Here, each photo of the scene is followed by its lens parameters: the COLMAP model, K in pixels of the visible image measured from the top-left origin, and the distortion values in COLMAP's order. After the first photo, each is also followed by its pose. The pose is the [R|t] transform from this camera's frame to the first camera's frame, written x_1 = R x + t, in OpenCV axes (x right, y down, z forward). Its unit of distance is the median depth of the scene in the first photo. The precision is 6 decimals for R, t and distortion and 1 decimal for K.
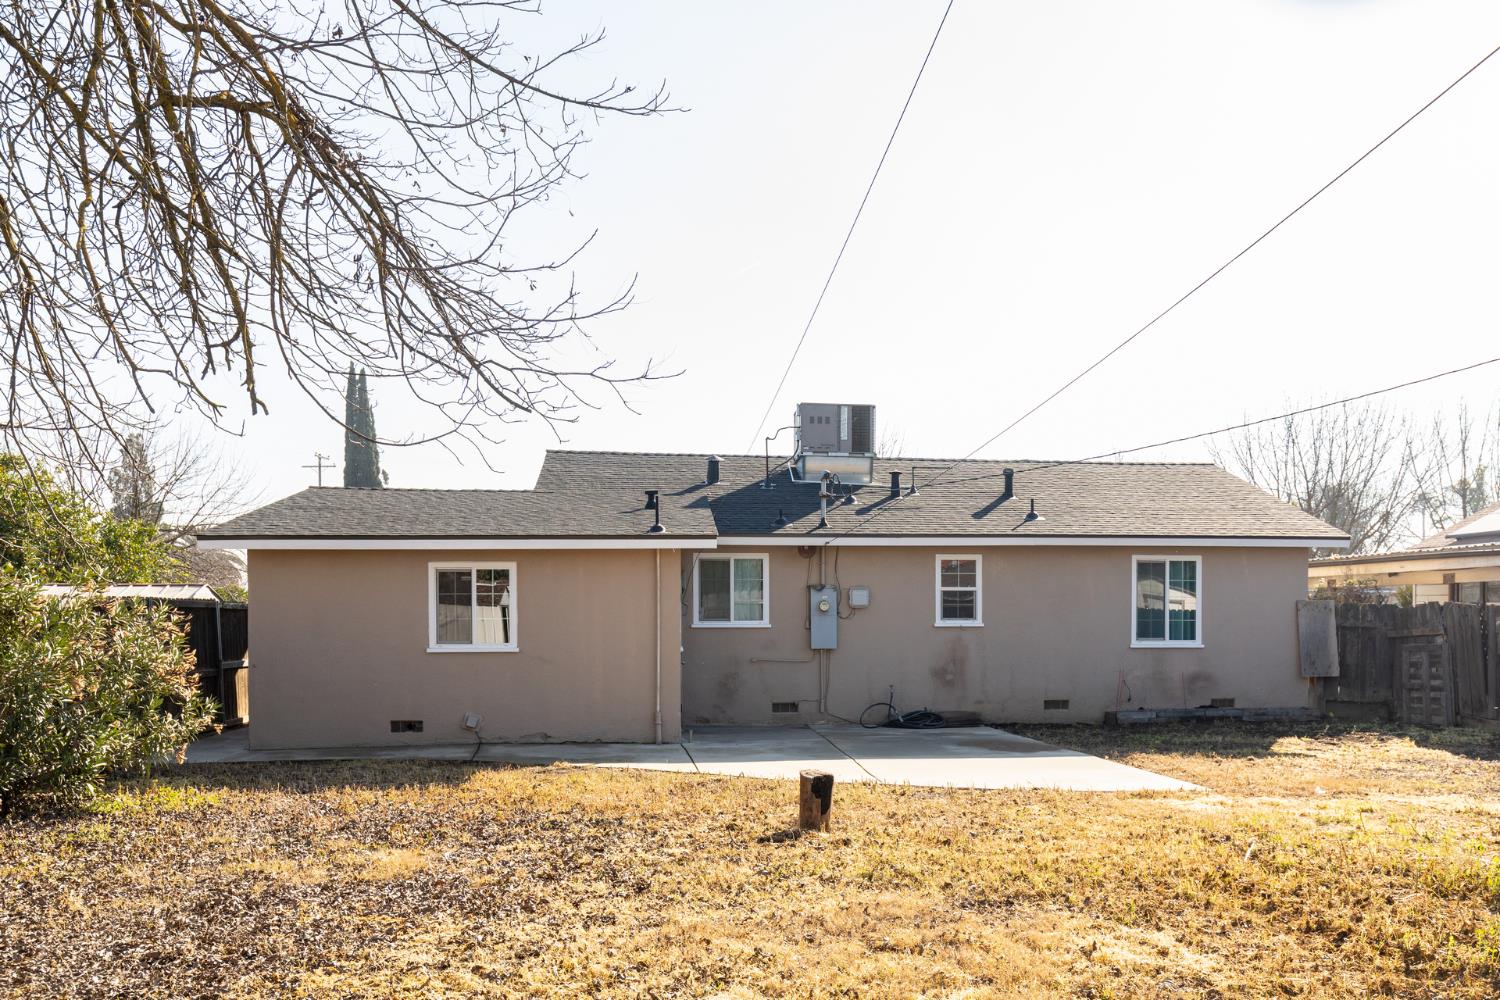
lens RADIAL K [[1222.0, 0, 750.3], [0, 1222.0, 499.3], [0, 0, 1]] dist [-0.019000, -0.006852]
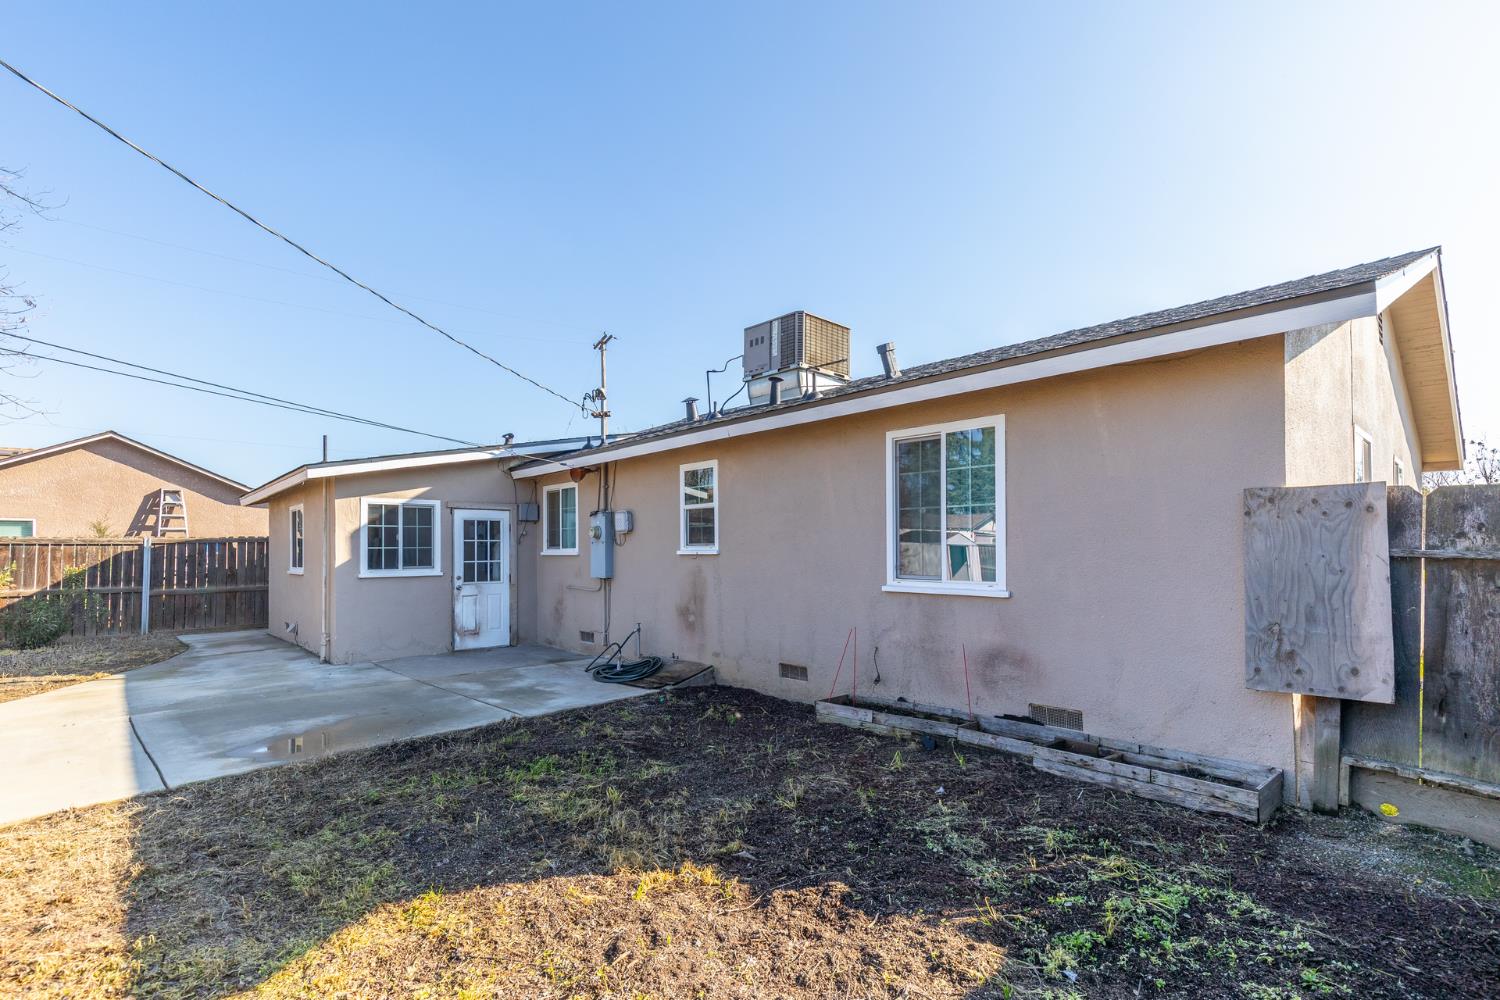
lens RADIAL K [[688.8, 0, 736.6], [0, 688.8, 546.2], [0, 0, 1]] dist [0.001532, 0.000121]
pose [[0.615365, -0.010451, -0.788173, 0.525534], [0.050098, 0.998409, 0.025875, 0.088370], [0.786649, -0.055408, 0.614909, 0.744808]]
